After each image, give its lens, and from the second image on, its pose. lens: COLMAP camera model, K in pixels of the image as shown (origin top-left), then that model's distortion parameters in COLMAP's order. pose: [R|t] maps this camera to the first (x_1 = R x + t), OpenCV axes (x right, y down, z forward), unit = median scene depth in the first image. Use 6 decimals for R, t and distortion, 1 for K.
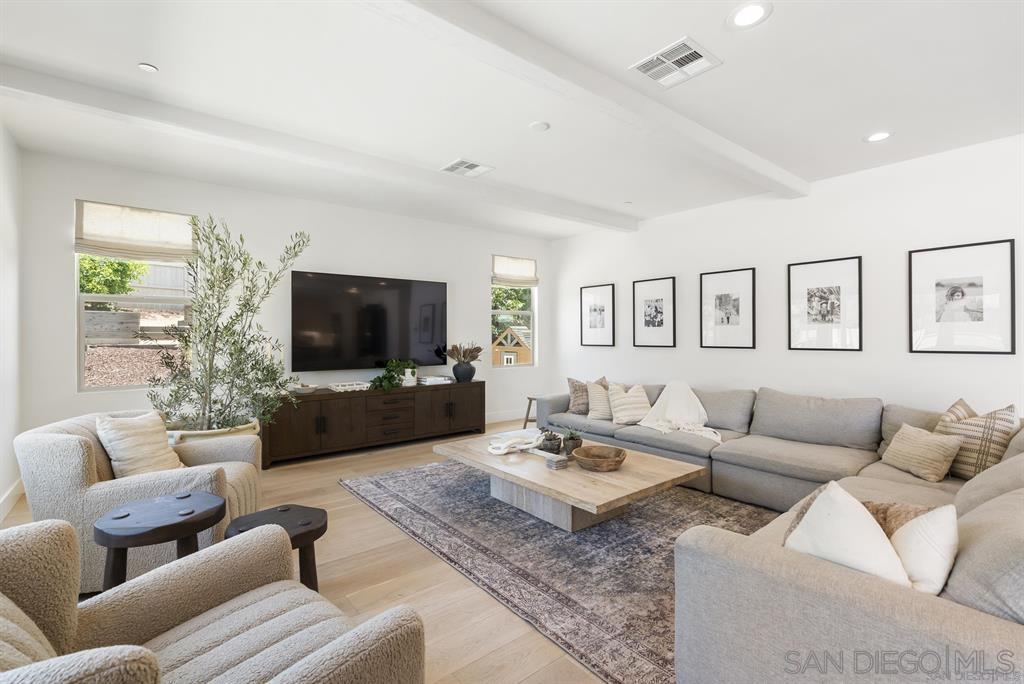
lens RADIAL K [[467.6, 0, 513.3], [0, 467.6, 335.4], [0, 0, 1]] dist [-0.004447, 0.001383]
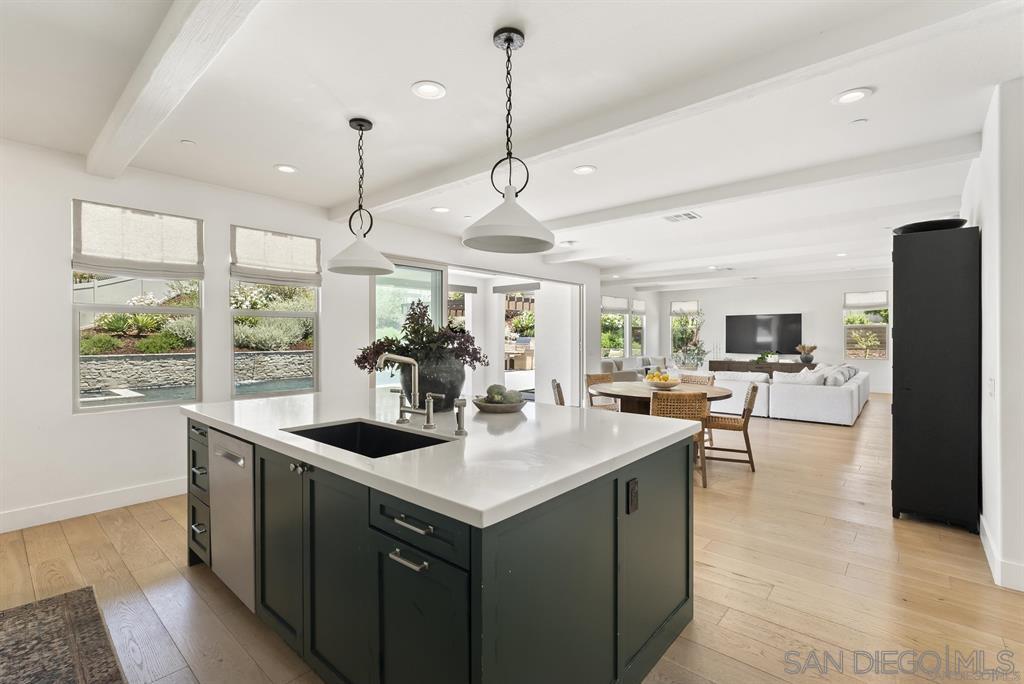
lens RADIAL K [[467.6, 0, 510.5], [0, 467.6, 339.4], [0, 0, 1]] dist [-0.004447, 0.001383]
pose [[0.173419, 0.005076, -0.984835, 2.378431], [-0.002832, 0.999985, 0.004656, -0.011139], [0.984844, 0.001982, 0.173431, -0.840812]]
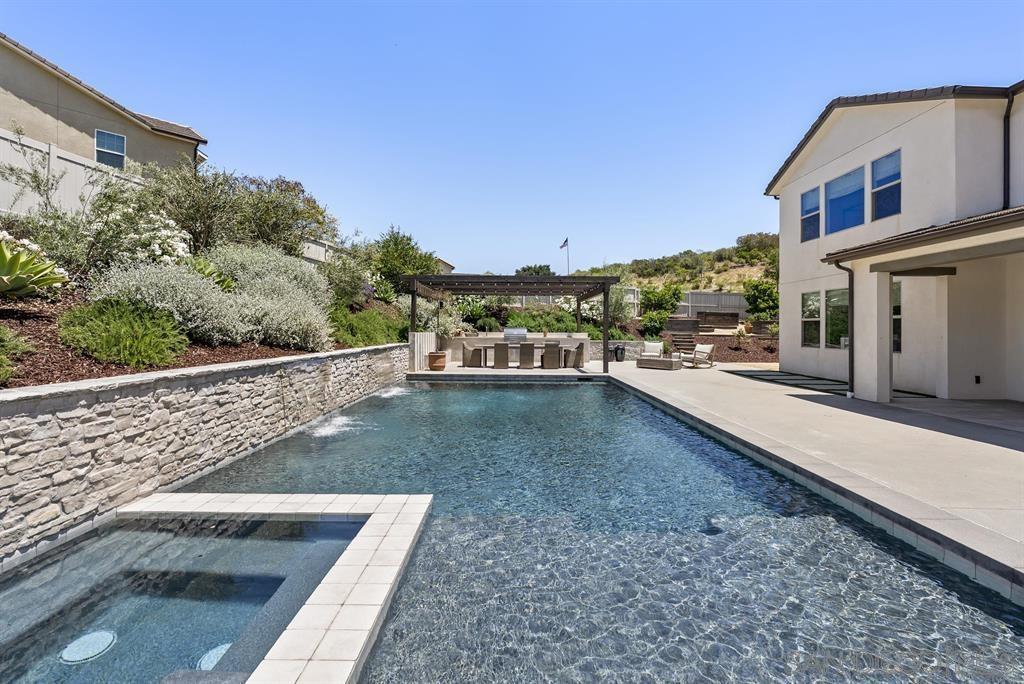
lens RADIAL K [[467.6, 0, 515.4], [0, 467.6, 326.3], [0, 0, 1]] dist [-0.004447, 0.001383]
pose [[0.780126, -0.001985, -0.625619, -0.296120], [-0.006171, 0.999922, -0.010869, 0.026691], [0.625592, 0.012340, 0.780053, -3.358153]]
